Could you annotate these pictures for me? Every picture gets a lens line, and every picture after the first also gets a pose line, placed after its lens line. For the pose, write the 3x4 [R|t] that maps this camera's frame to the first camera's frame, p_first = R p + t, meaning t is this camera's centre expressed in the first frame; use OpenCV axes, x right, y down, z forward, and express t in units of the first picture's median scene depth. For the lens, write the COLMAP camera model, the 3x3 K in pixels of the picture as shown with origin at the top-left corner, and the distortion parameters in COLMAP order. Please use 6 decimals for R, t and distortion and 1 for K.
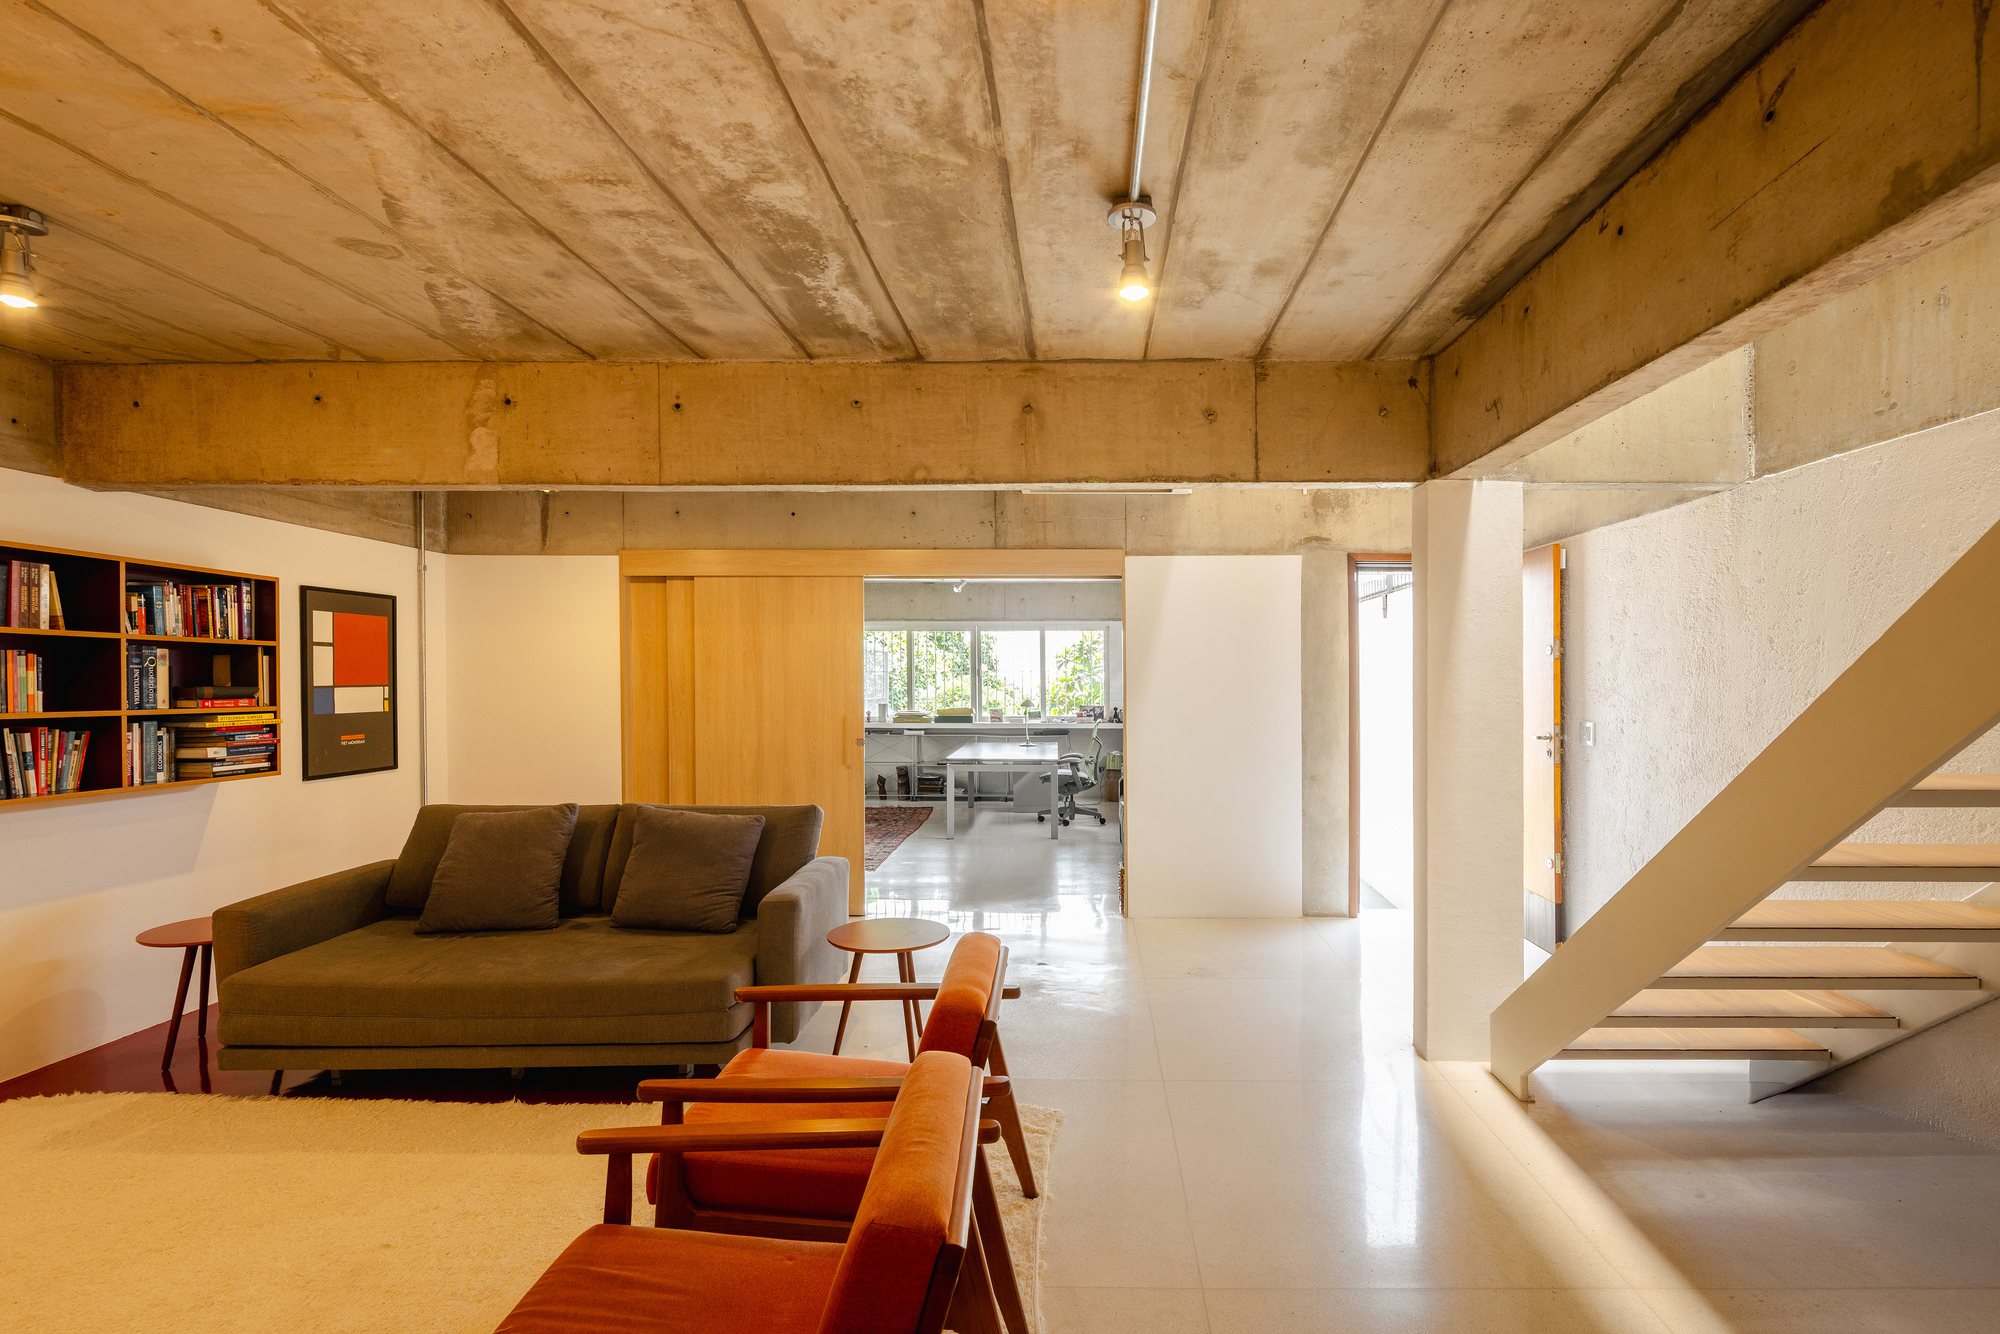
lens RADIAL K [[926.0, 0, 1005.0], [0, 926.0, 686.6], [0, 0, 1]] dist [-0.000717, -0.000242]
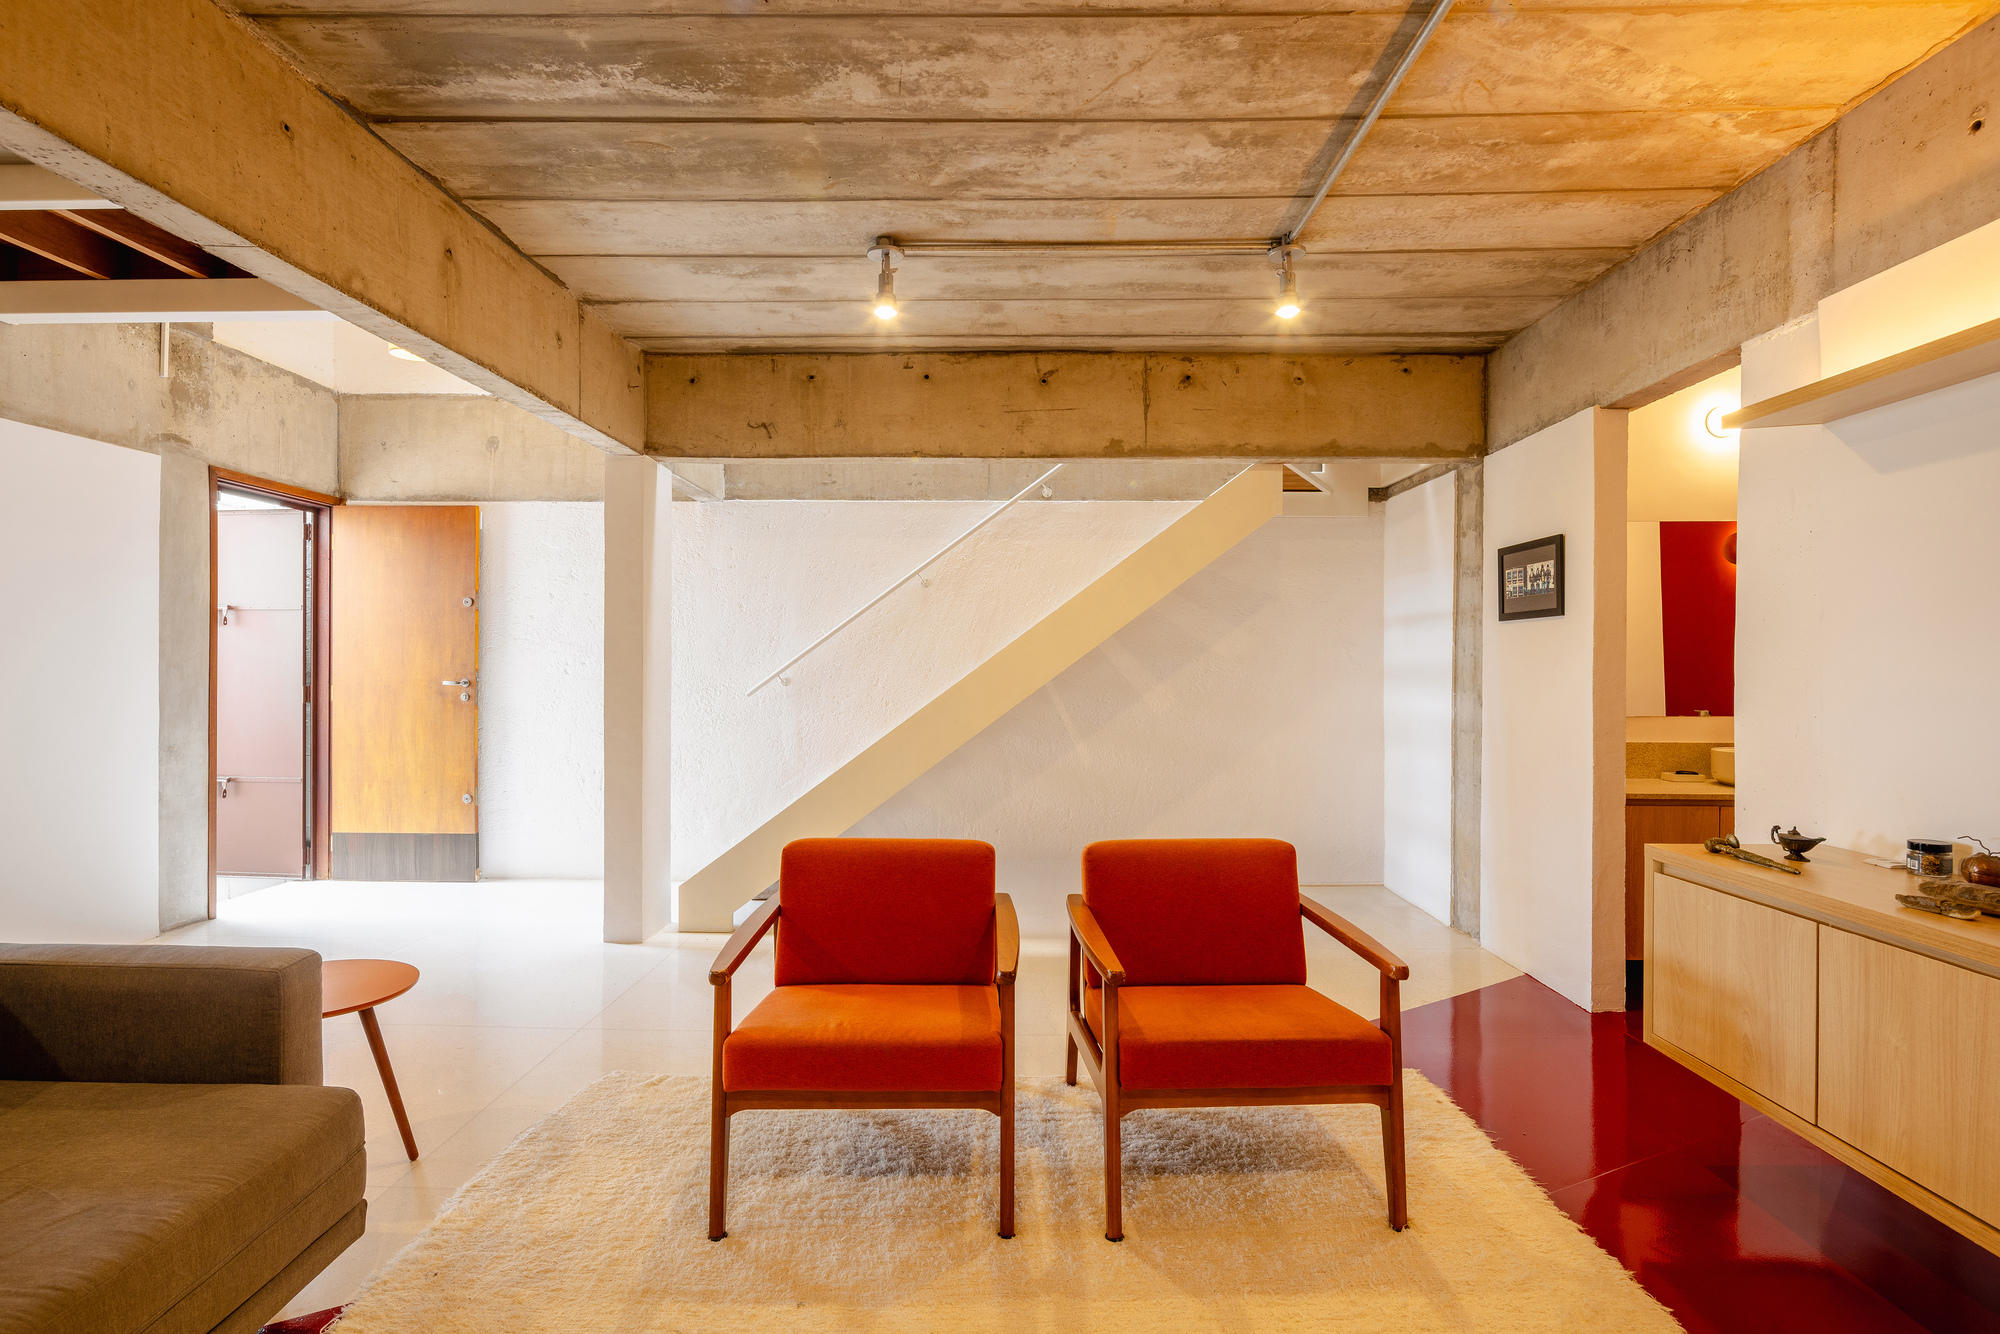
lens RADIAL K [[965.9, 0, 1004.0], [0, 965.9, 659.2], [0, 0, 1]] dist [0.002305, -0.001842]
pose [[0.018779, 0.003849, 0.999816, -0.455377], [-0.000130, 0.999993, -0.003848, 0.027075], [-0.999824, -0.000057, 0.018779, 0.297949]]
